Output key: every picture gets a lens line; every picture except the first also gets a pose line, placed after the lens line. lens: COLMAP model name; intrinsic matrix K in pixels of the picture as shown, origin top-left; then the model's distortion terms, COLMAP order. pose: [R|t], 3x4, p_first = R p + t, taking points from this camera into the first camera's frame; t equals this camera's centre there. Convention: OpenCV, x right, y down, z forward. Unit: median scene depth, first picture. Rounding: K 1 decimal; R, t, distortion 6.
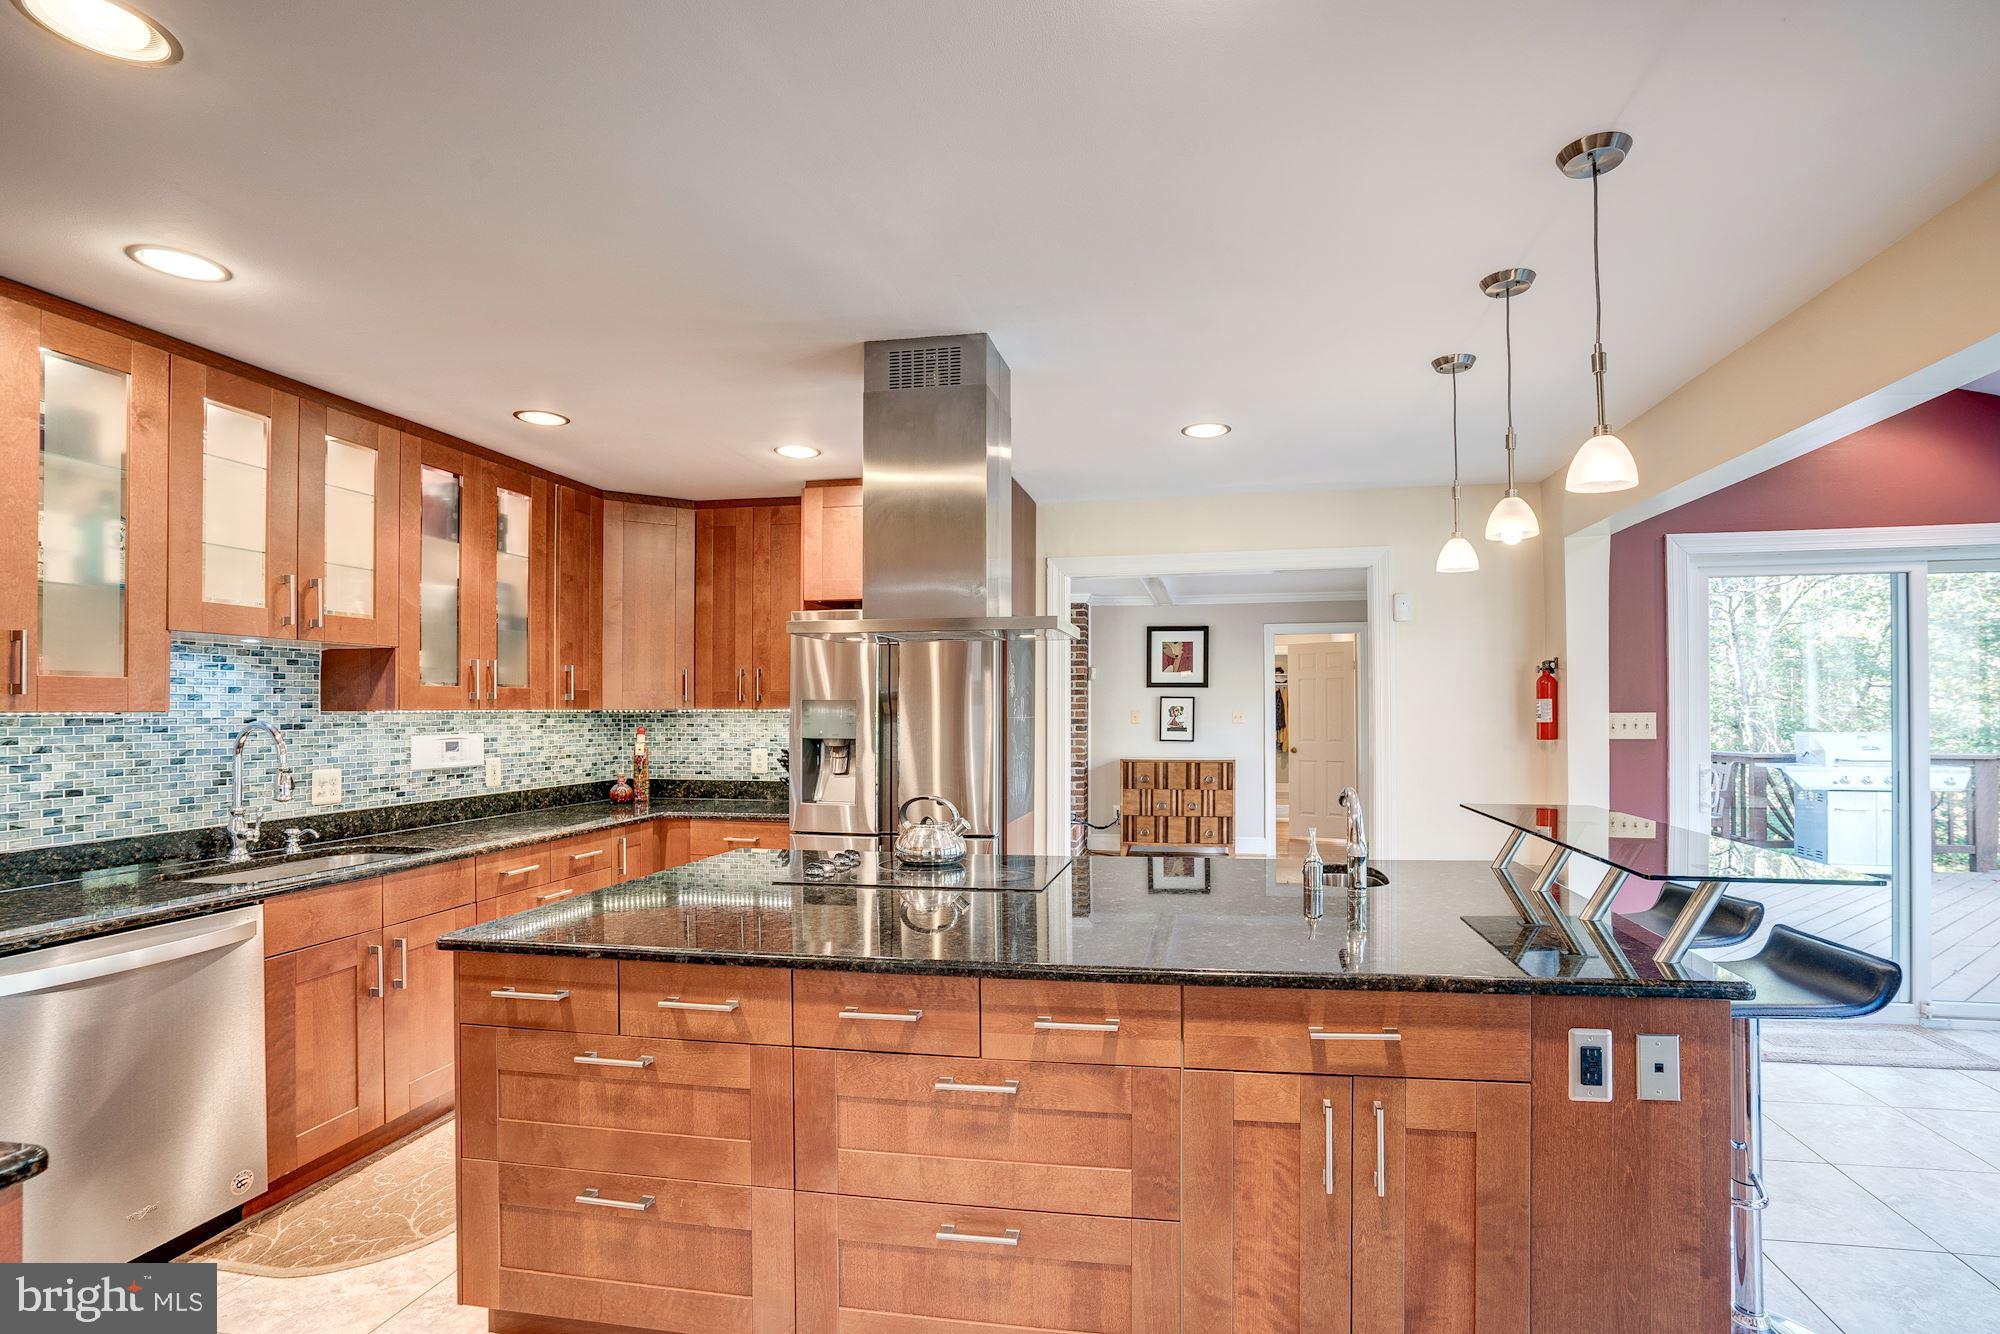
lens RADIAL K [[968.6, 0, 1000.0], [0, 968.6, 667.0], [0, 0, 1]] dist [-0.055951, 0.000148]
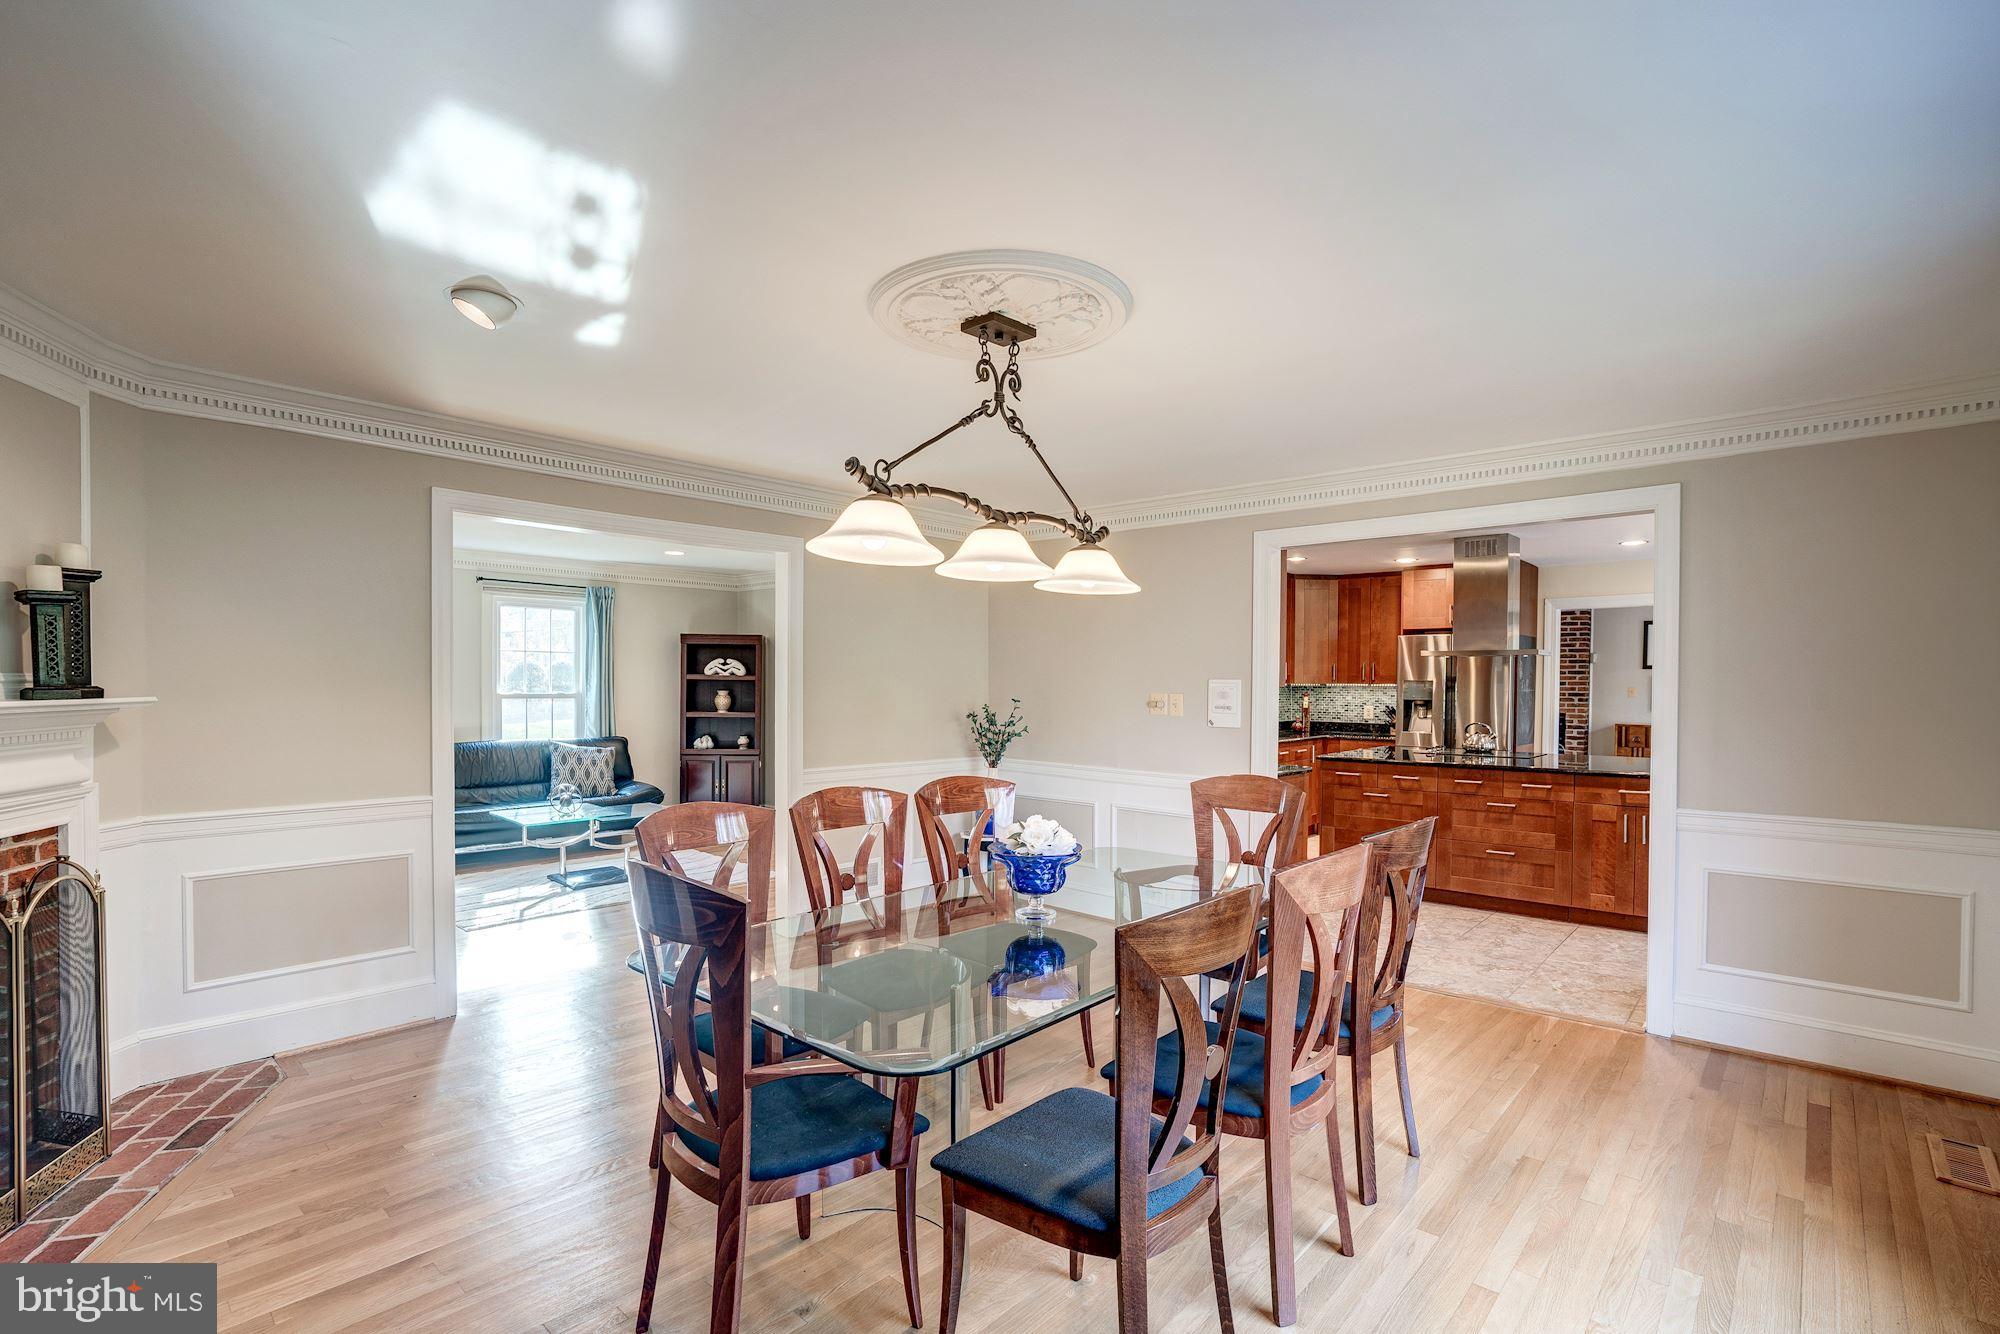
lens RADIAL K [[968.6, 0, 1000.0], [0, 968.6, 667.0], [0, 0, 1]] dist [-0.055951, 0.000148]
pose [[0.877647, 0.002635, -0.479300, 0.012625], [0.011025, 0.999609, 0.025684, -0.051080], [0.479180, -0.027825, 0.877275, -1.102218]]
